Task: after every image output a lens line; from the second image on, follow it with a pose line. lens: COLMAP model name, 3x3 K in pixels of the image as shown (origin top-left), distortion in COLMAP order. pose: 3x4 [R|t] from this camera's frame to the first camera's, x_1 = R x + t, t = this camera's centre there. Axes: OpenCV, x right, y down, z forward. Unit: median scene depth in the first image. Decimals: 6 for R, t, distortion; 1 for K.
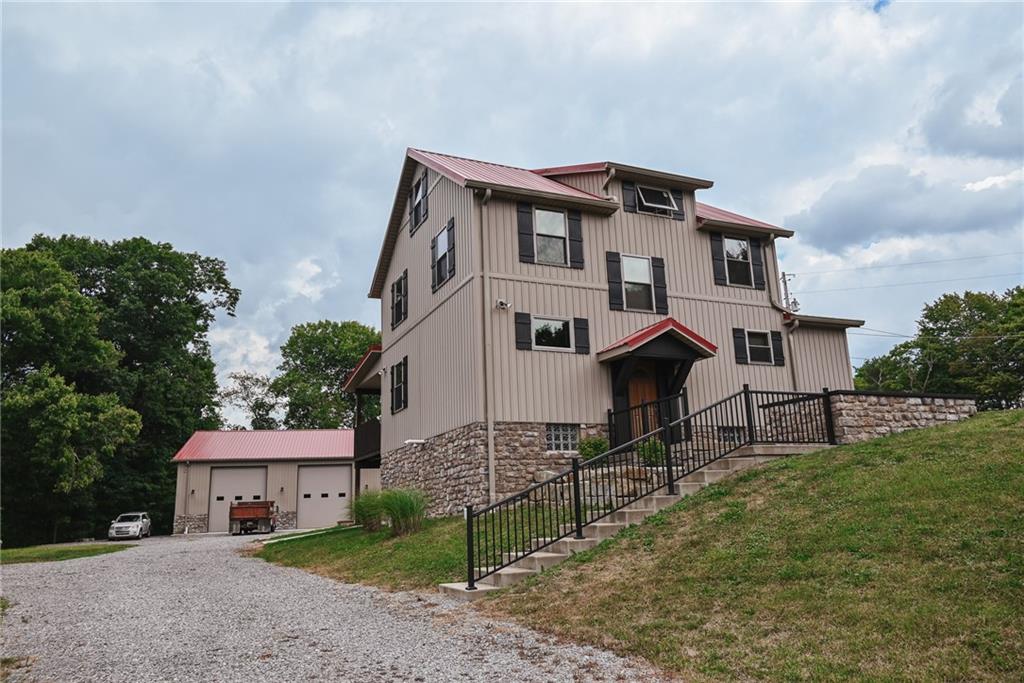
lens RADIAL K [[710.8, 0, 513.9], [0, 710.8, 343.8], [0, 0, 1]] dist [-0.010425, 0.000259]
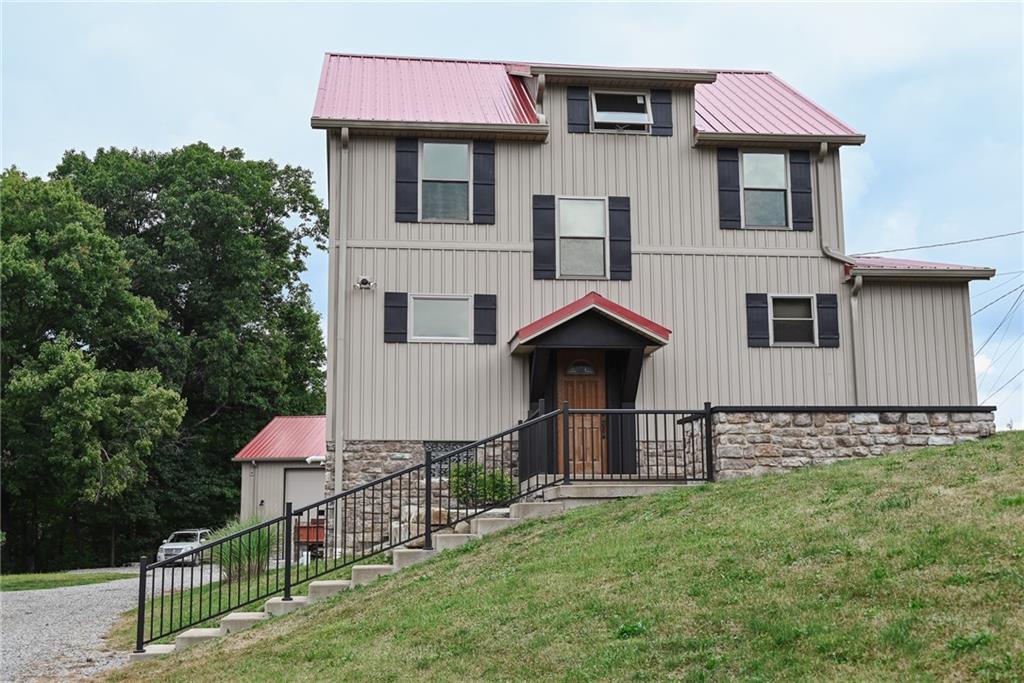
lens RADIAL K [[1149.1, 0, 511.0], [0, 1149.1, 339.5], [0, 0, 1]] dist [-0.017933, 0.000000]
pose [[0.959453, -0.021681, -0.281035, 0.396281], [0.040238, 0.997361, 0.060430, -0.052991], [0.278983, -0.069288, 0.957793, -0.099184]]
